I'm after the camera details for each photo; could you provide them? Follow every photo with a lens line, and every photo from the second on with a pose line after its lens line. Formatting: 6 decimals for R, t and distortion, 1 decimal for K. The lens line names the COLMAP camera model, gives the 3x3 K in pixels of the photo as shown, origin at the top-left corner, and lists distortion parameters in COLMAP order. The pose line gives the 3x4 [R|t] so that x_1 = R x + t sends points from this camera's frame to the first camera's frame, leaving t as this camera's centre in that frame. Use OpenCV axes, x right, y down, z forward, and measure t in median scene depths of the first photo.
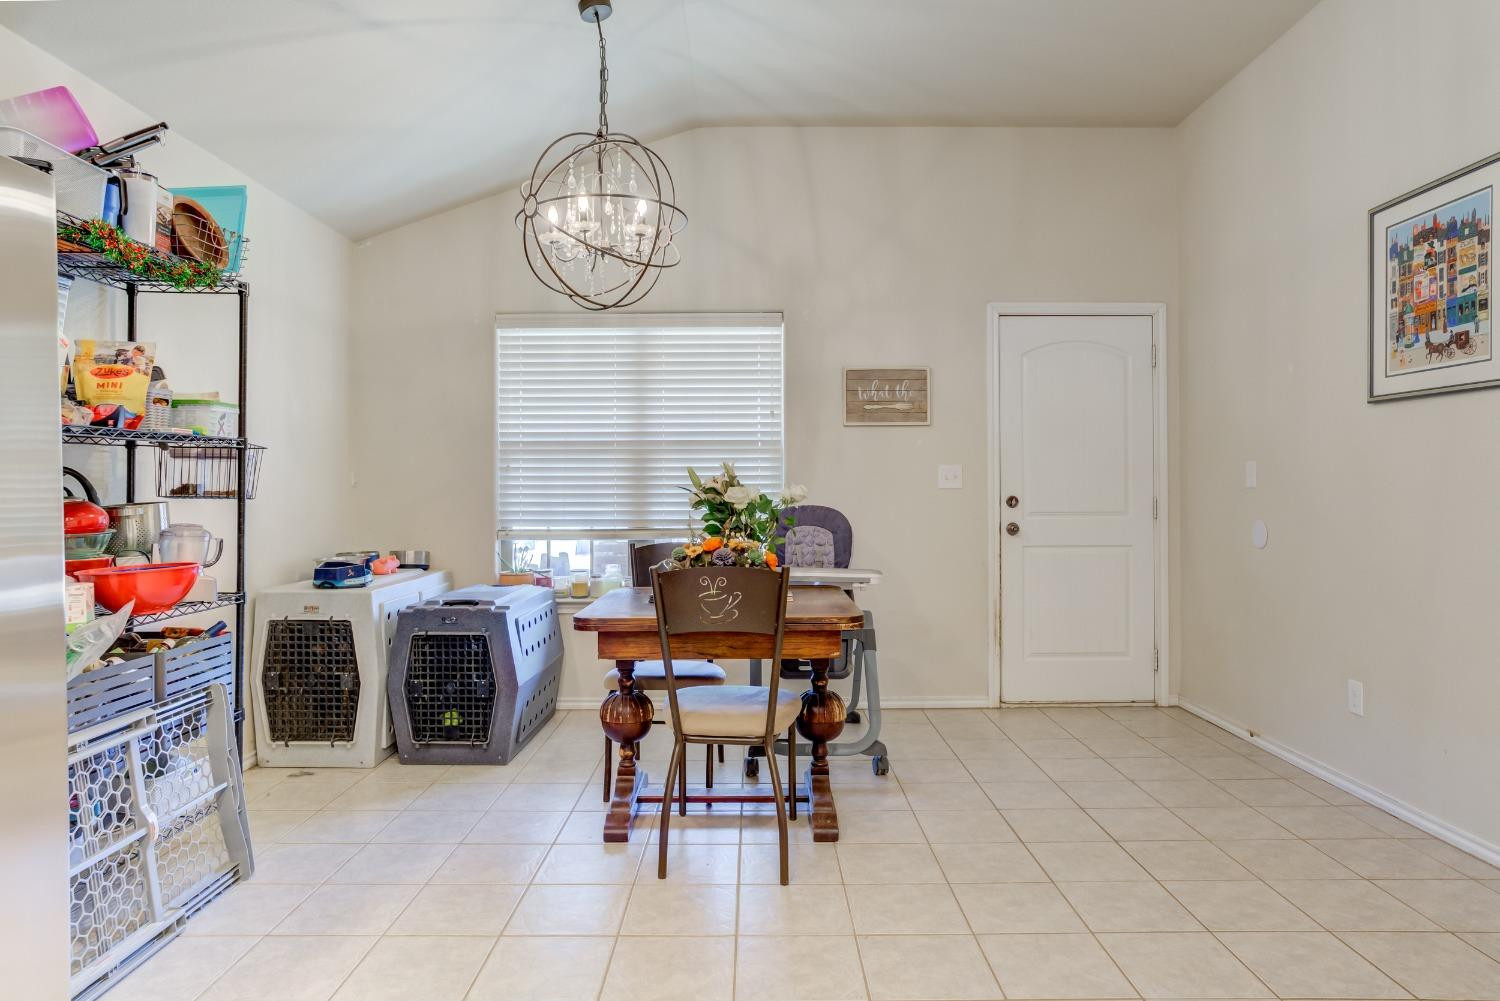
lens RADIAL K [[901.9, 0, 754.7], [0, 901.9, 484.6], [0, 0, 1]] dist [-0.026364, 0.003438]
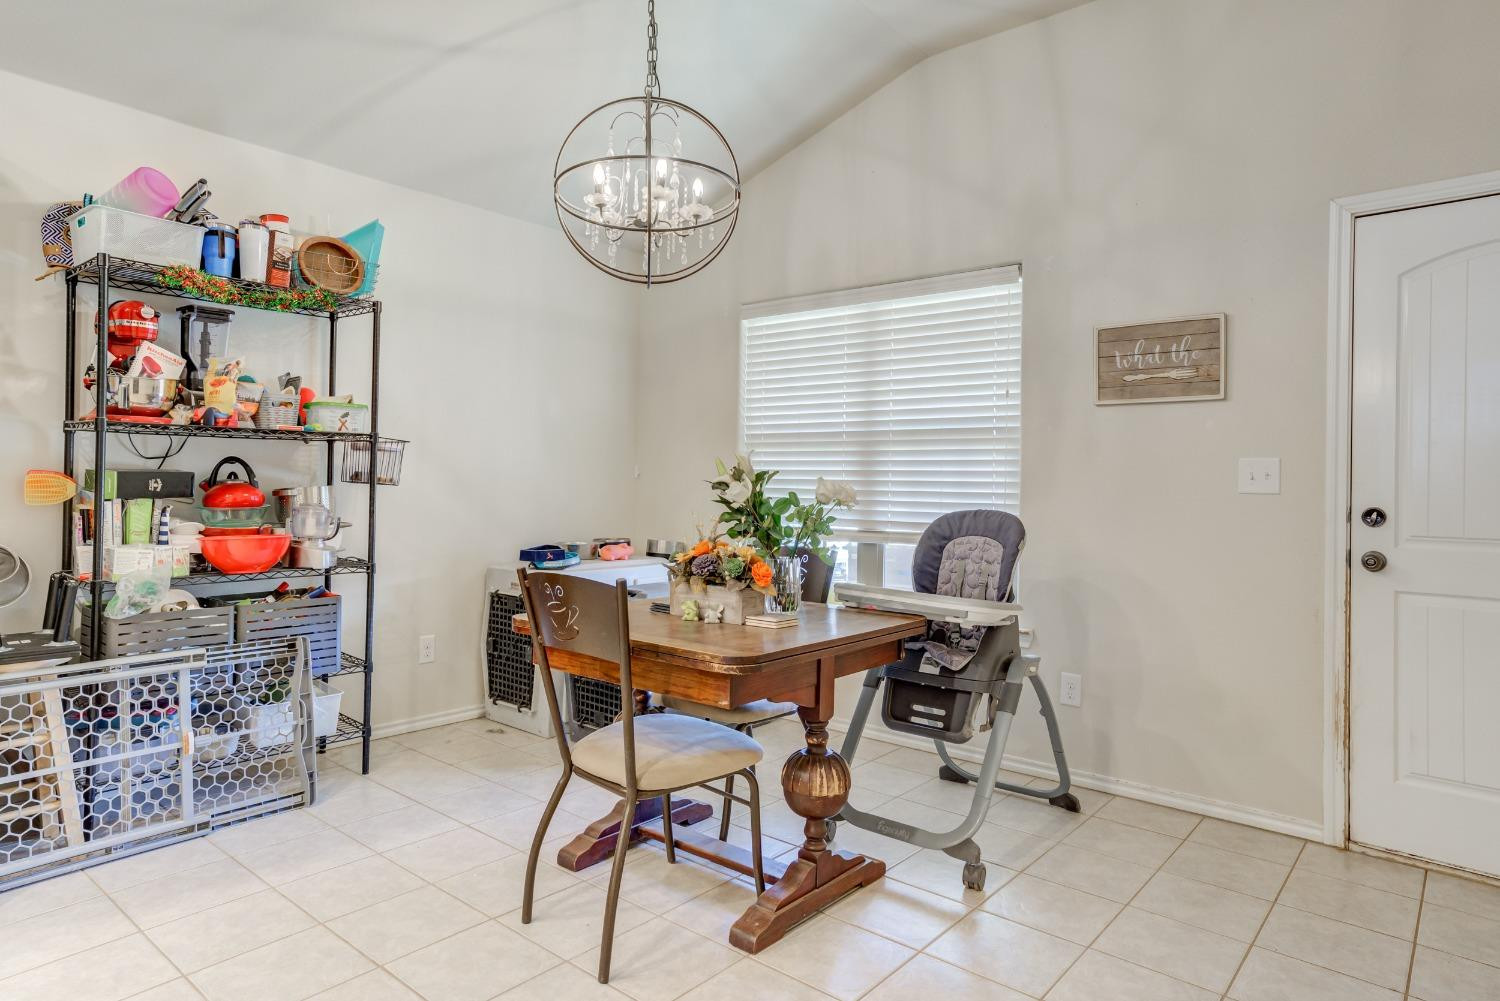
lens RADIAL K [[893.9, 0, 748.2], [0, 893.9, 469.9], [0, 0, 1]] dist [-0.031300, 0.048344]
pose [[0.767323, 0.007256, -0.641220, 0.349694], [-0.016636, 0.999825, -0.008594, -0.000964], [0.641045, 0.017261, 0.767309, 0.258393]]
